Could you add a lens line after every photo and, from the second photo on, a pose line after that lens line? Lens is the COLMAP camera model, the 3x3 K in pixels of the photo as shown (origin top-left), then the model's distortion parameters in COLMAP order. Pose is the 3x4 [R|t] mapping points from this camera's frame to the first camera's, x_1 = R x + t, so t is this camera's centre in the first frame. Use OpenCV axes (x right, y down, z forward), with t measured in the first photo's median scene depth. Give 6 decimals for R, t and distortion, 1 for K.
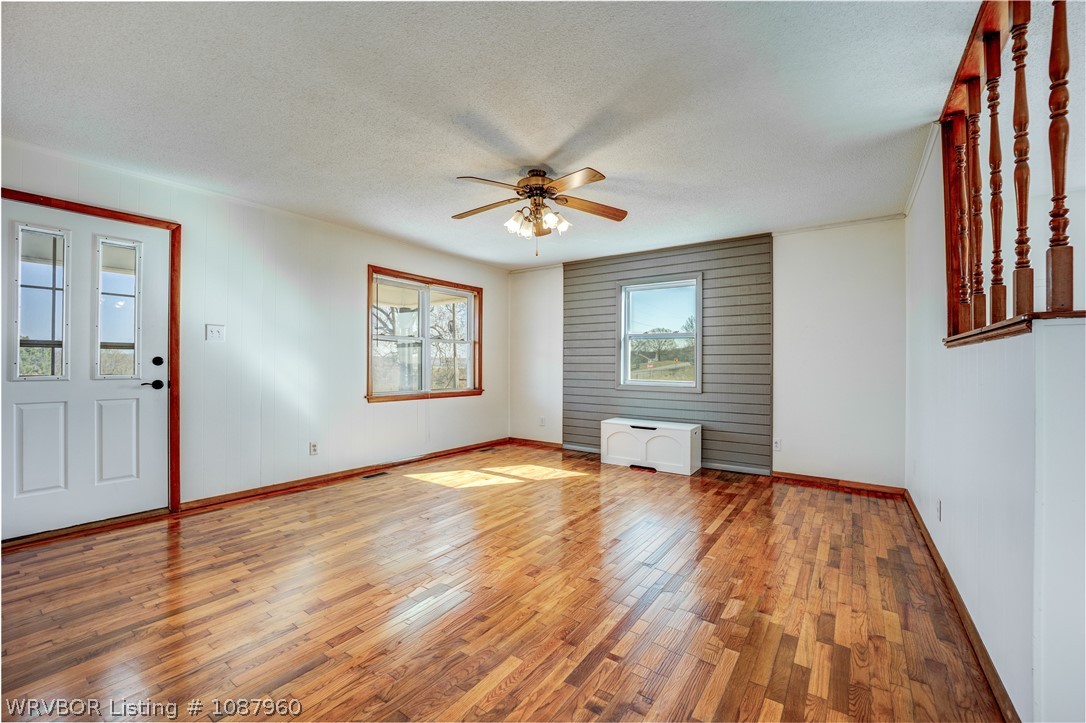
lens RADIAL K [[443.1, 0, 541.3], [0, 443.1, 360.7], [0, 0, 1]] dist [-0.025173, 0.001120]
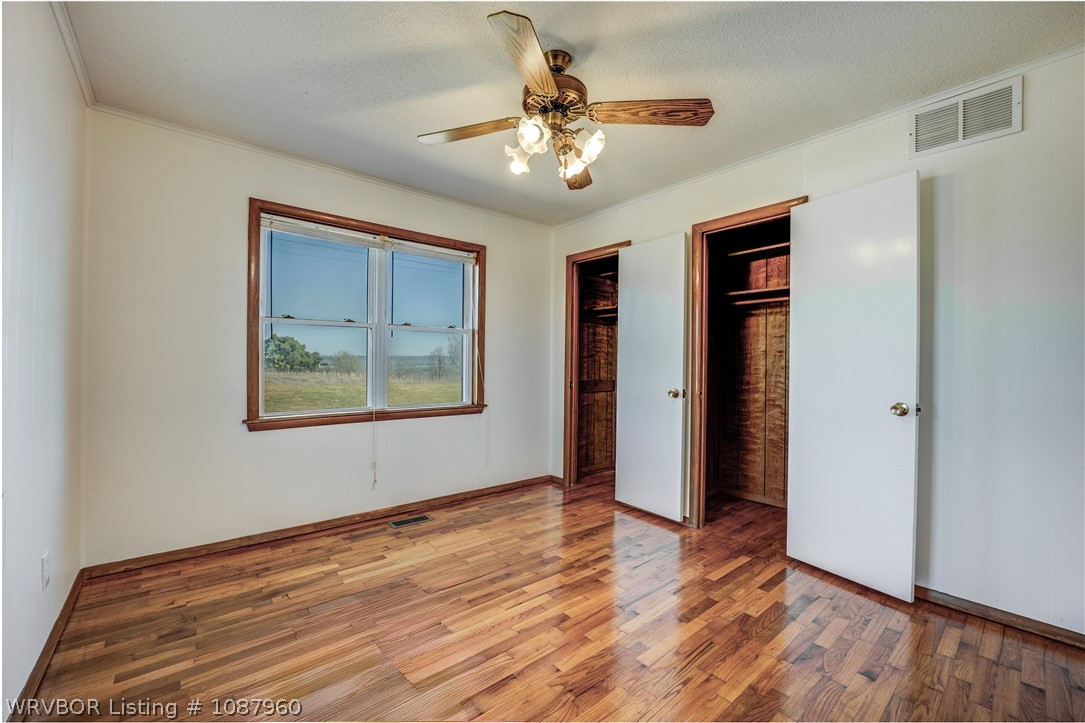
lens RADIAL K [[442.7, 0, 545.4], [0, 442.7, 363.0], [0, 0, 1]] dist [-0.025173, 0.001120]
pose [[0.972067, -0.001524, -0.234700, 0.136671], [0.003683, 0.999955, 0.008760, -0.000650], [0.234676, -0.009380, 0.972028, 0.540469]]
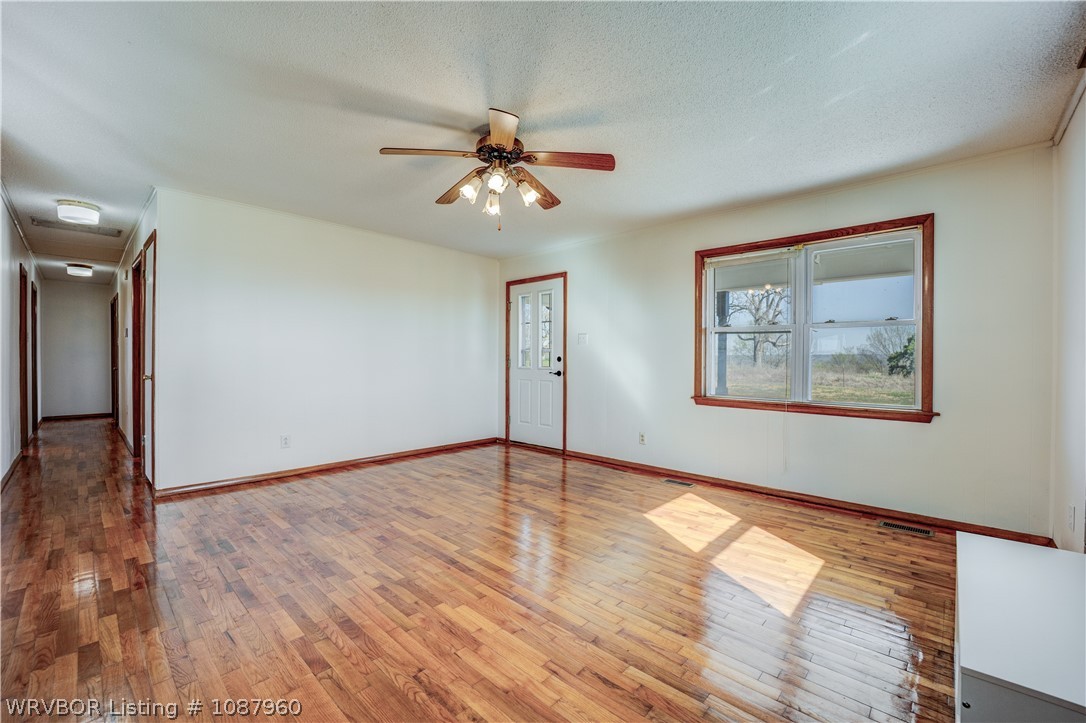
lens RADIAL K [[443.1, 0, 534.7], [0, 443.1, 360.6], [0, 0, 1]] dist [-0.025173, 0.001120]
pose [[-0.144850, -0.005291, -0.989439, 0.571366], [-0.000520, 0.999986, -0.005271, 0.011198], [0.989454, -0.000249, -0.144851, 0.834016]]
